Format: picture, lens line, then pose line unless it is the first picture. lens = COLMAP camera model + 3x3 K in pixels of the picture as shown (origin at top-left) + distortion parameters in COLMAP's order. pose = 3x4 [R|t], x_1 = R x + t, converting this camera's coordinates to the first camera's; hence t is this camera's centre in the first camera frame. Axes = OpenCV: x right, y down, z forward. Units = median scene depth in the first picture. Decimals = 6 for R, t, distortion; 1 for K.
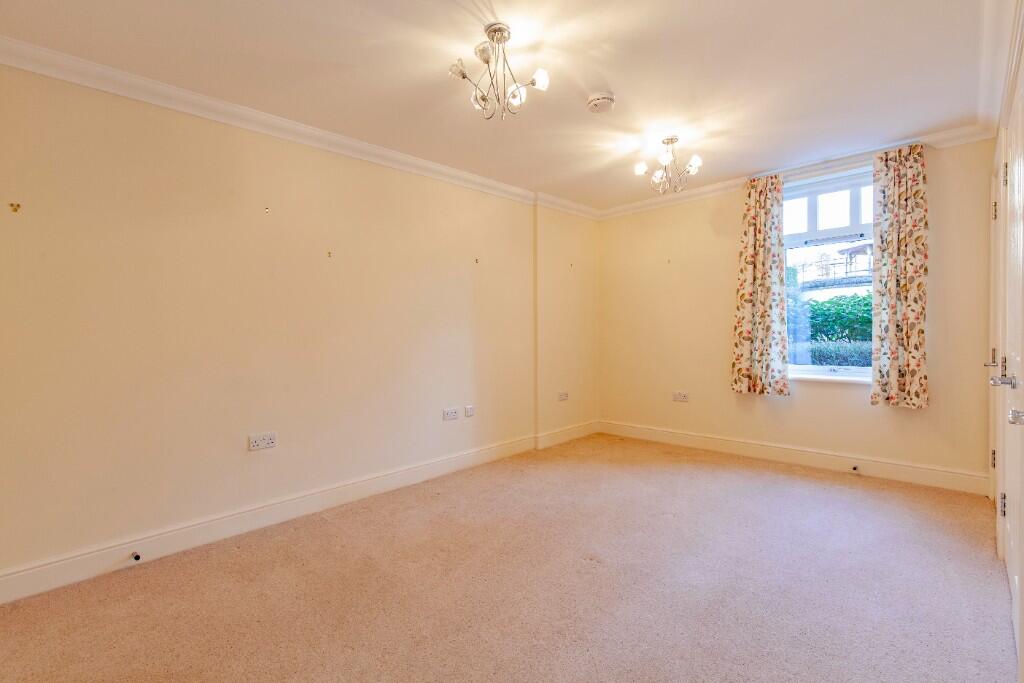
lens RADIAL K [[458.0, 0, 526.4], [0, 458.0, 341.7], [0, 0, 1]] dist [0.000970, 0.000211]
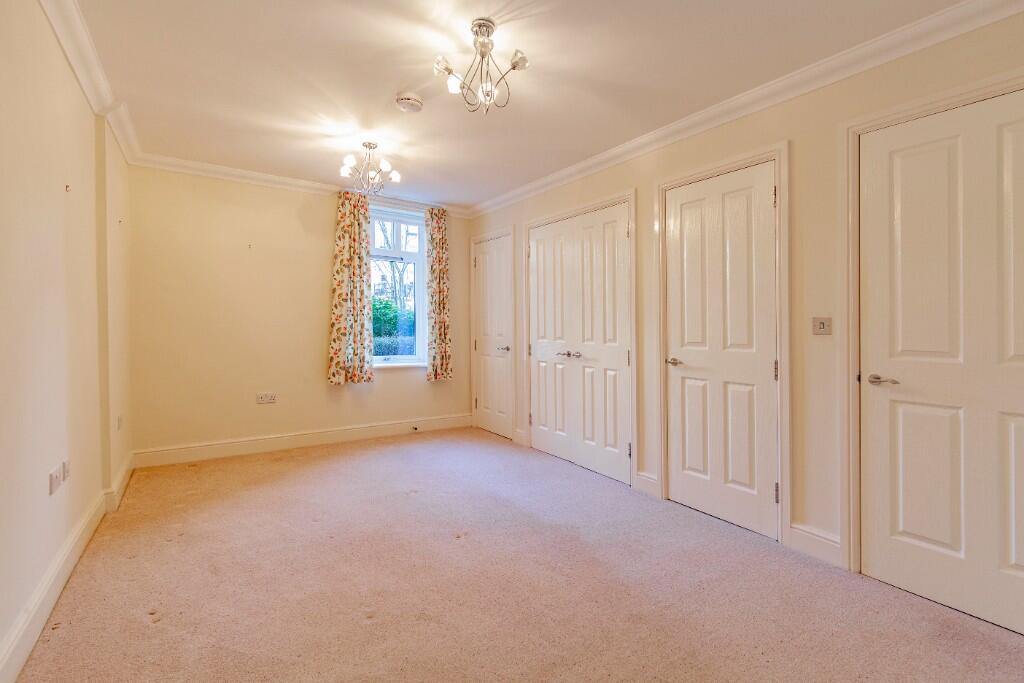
lens RADIAL K [[465.9, 0, 506.7], [0, 465.9, 334.0], [0, 0, 1]] dist [0.000958, 0.000114]
pose [[0.221518, 0.003590, 0.975150, -0.546289], [0.004082, 0.999981, -0.004609, -0.001223], [-0.975148, 0.005002, 0.221499, 0.386593]]
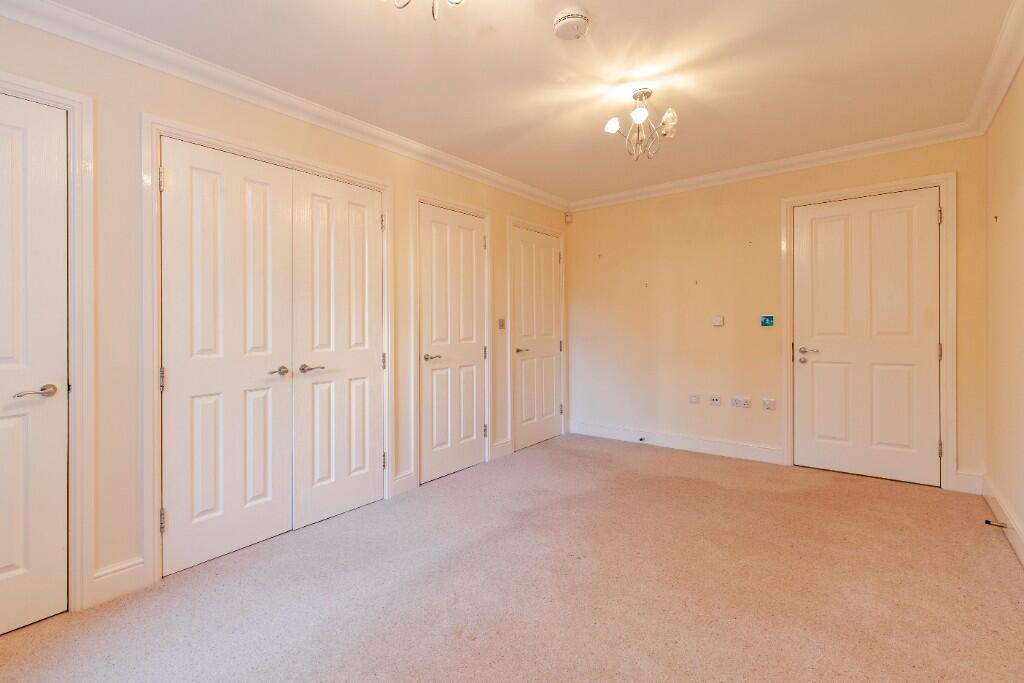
lens RADIAL K [[479.3, 0, 491.1], [0, 479.3, 325.8], [0, 0, 1]] dist [0.003065, 0.000356]
pose [[-0.995997, 0.034559, -0.082440, 0.262790], [0.033023, 0.999256, 0.019927, -0.031831], [0.083067, 0.017125, -0.996397, 1.228661]]
